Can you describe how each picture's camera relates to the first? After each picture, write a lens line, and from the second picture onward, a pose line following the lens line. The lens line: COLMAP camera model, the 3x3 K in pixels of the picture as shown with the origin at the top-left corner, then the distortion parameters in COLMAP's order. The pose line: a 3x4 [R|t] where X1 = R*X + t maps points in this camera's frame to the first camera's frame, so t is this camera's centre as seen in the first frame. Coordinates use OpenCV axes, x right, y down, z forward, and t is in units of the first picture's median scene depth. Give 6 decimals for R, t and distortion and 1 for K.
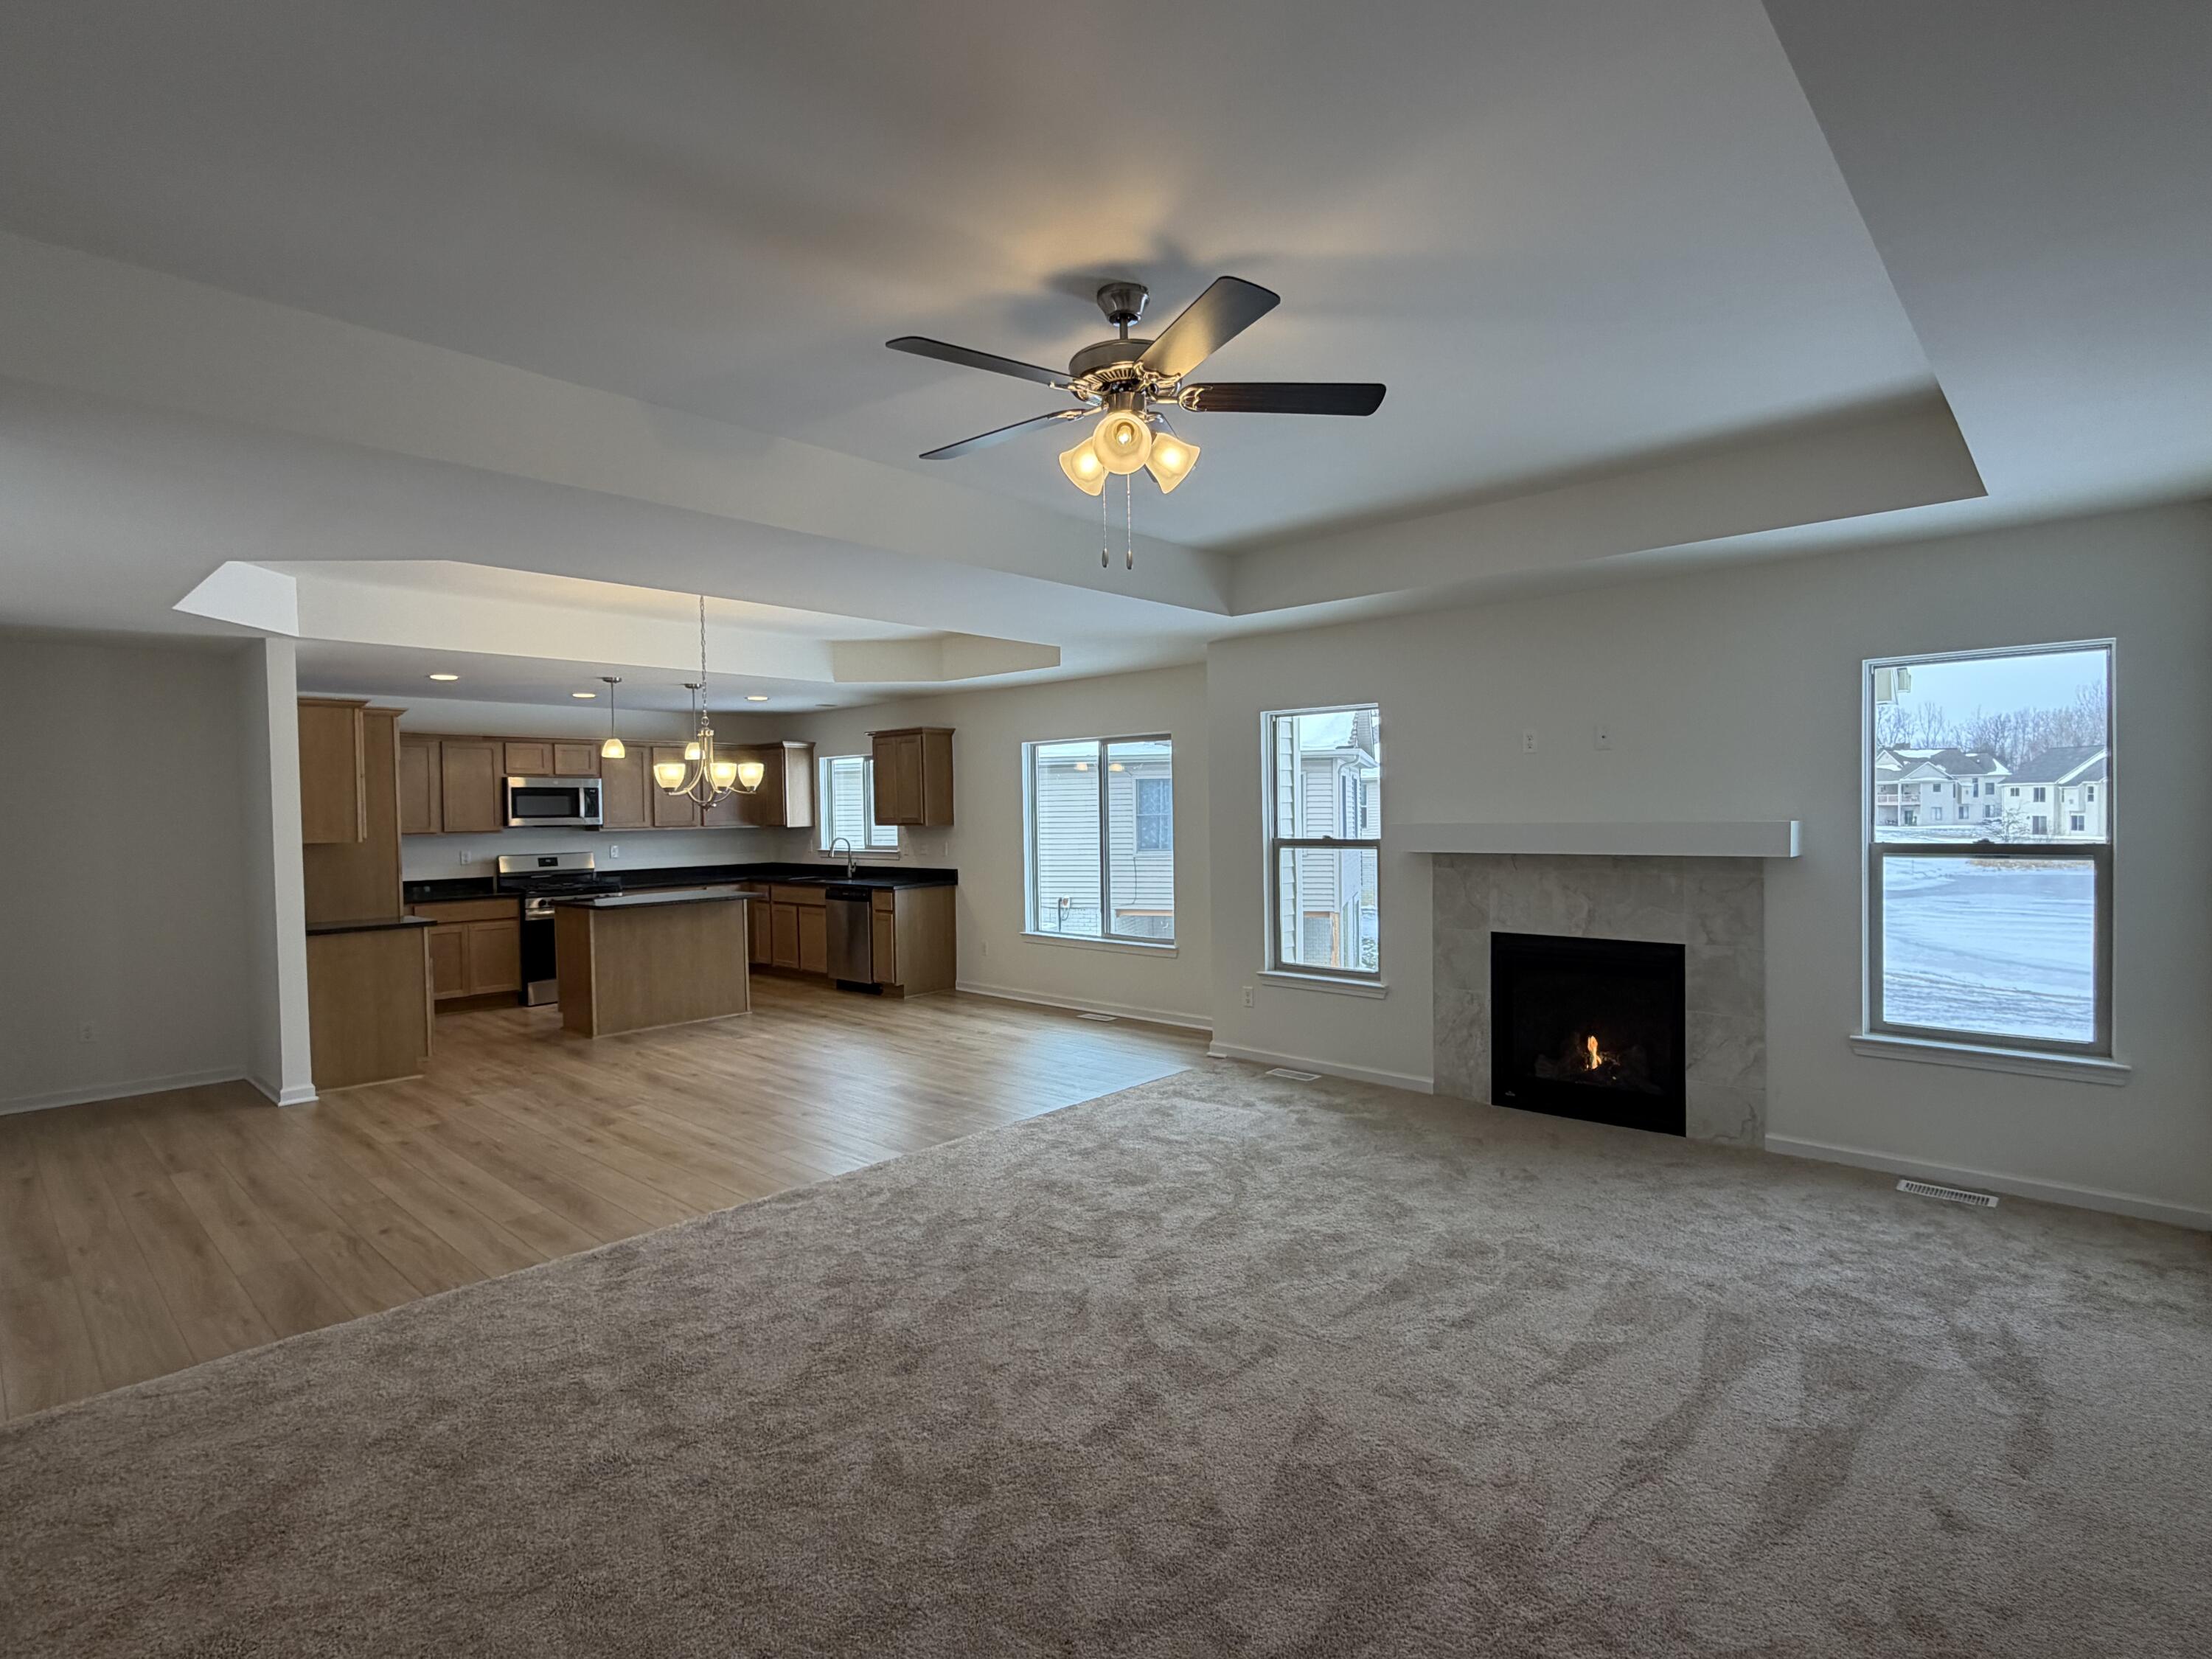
lens RADIAL K [[1106.5, 0, 1106.0], [0, 1106.5, 829.5], [0, 0, 1]] dist [-0.001563, -0.001833]
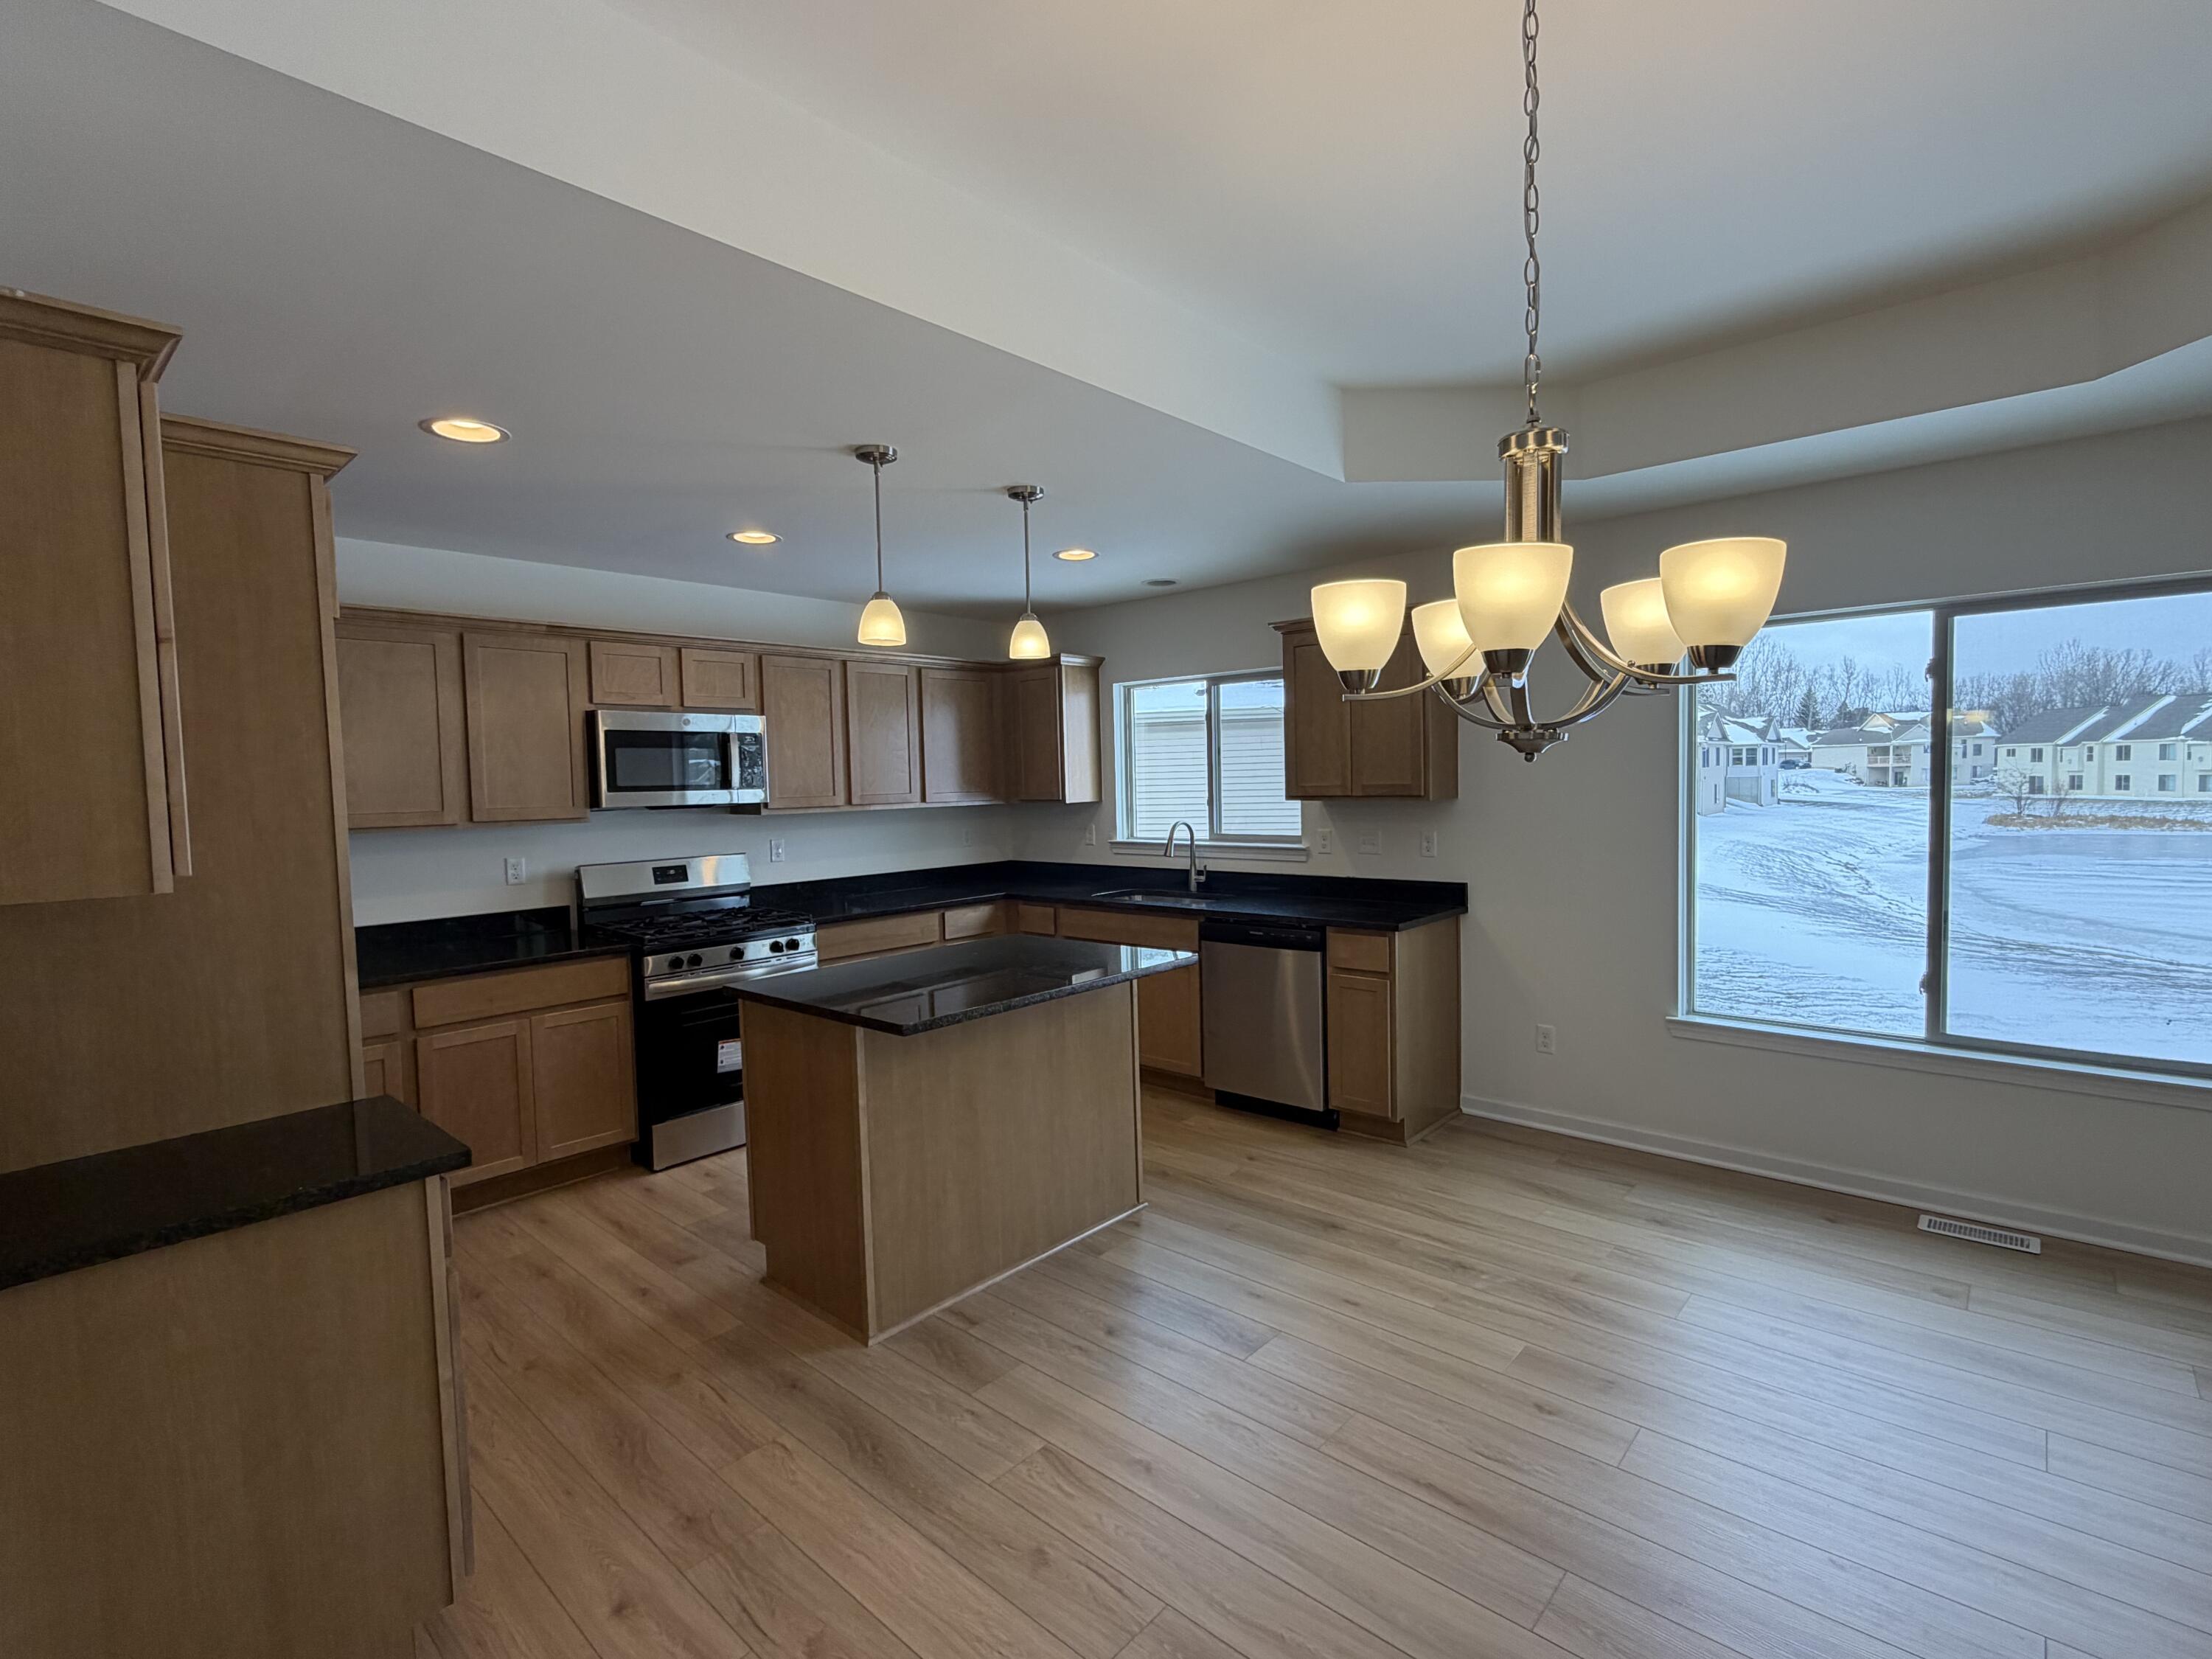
lens RADIAL K [[1035.3, 0, 1103.1], [0, 1035.3, 834.0], [0, 0, 1]] dist [0.000905, 0.000825]
pose [[0.999863, -0.008706, 0.014074, -0.617917], [0.008188, 0.999301, 0.036474, -0.012445], [-0.014382, -0.036354, 0.999235, 1.019155]]
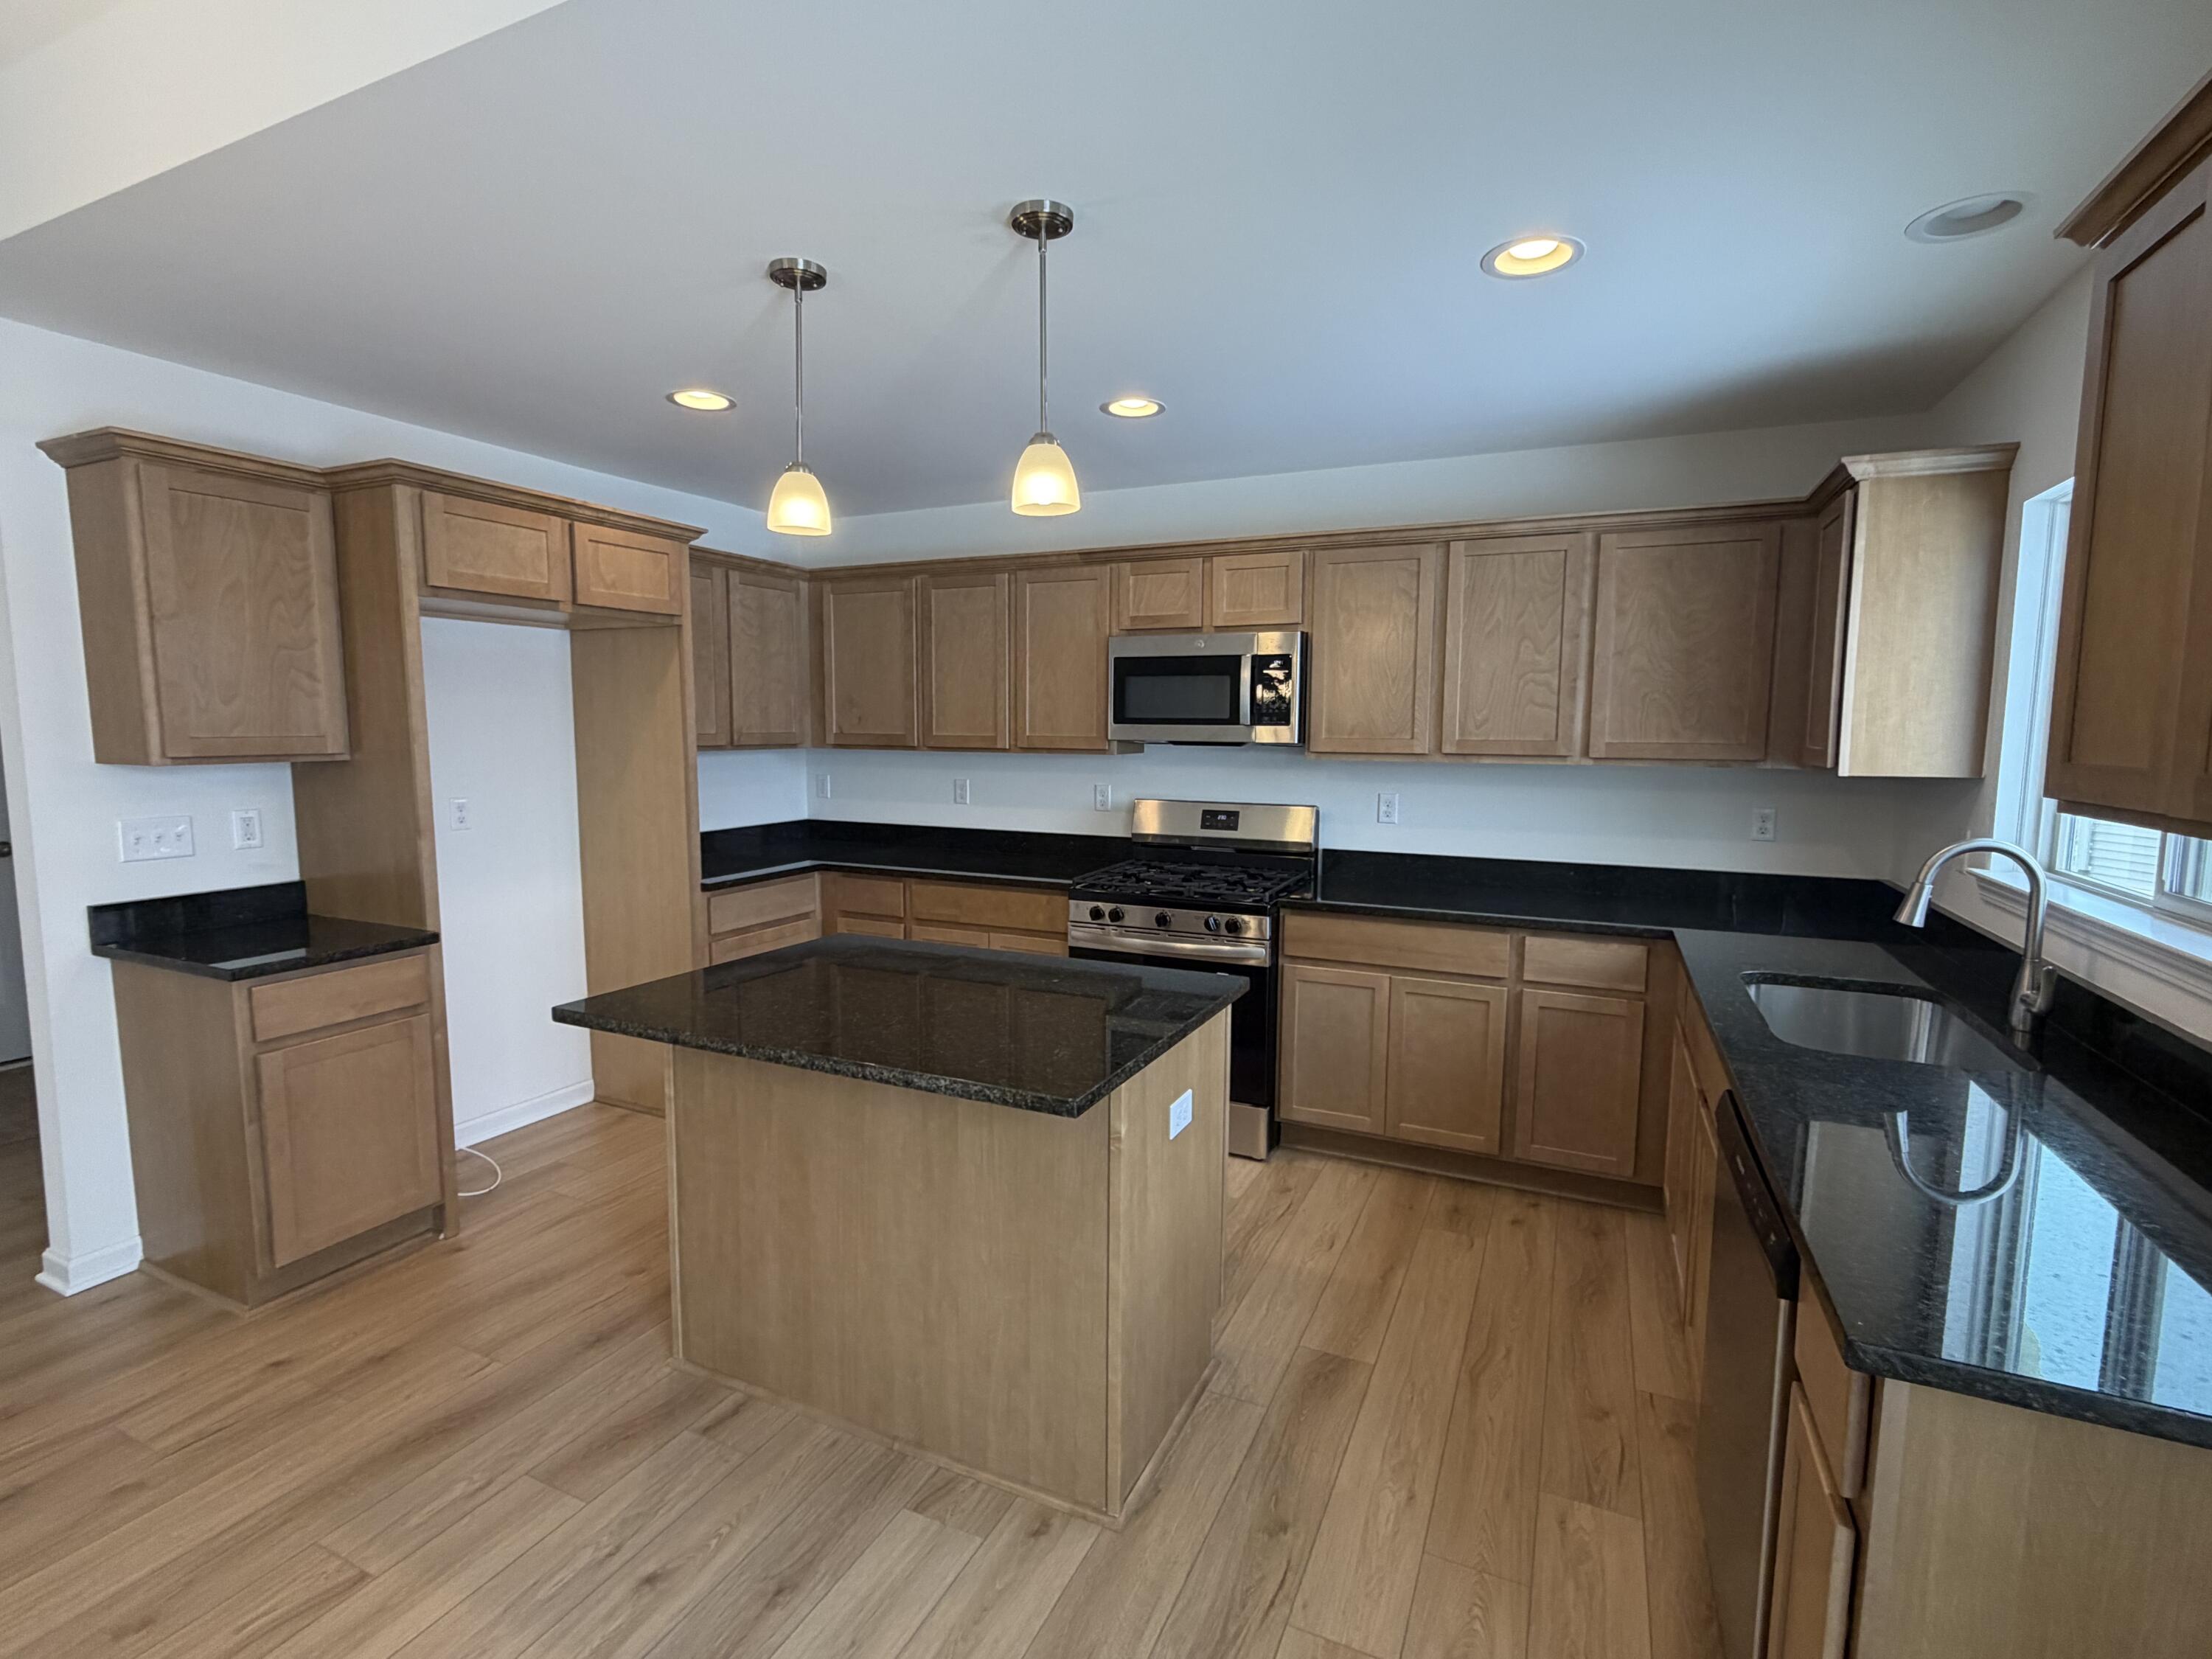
lens RADIAL K [[1035.3, 0, 1103.1], [0, 1035.3, 834.0], [0, 0, 1]] dist [0.000905, 0.000825]
pose [[0.309718, 0.119022, -0.943350, -0.218252], [-0.029958, 0.992863, 0.115434, -0.027466], [0.950357, -0.007491, 0.311073, 1.658671]]
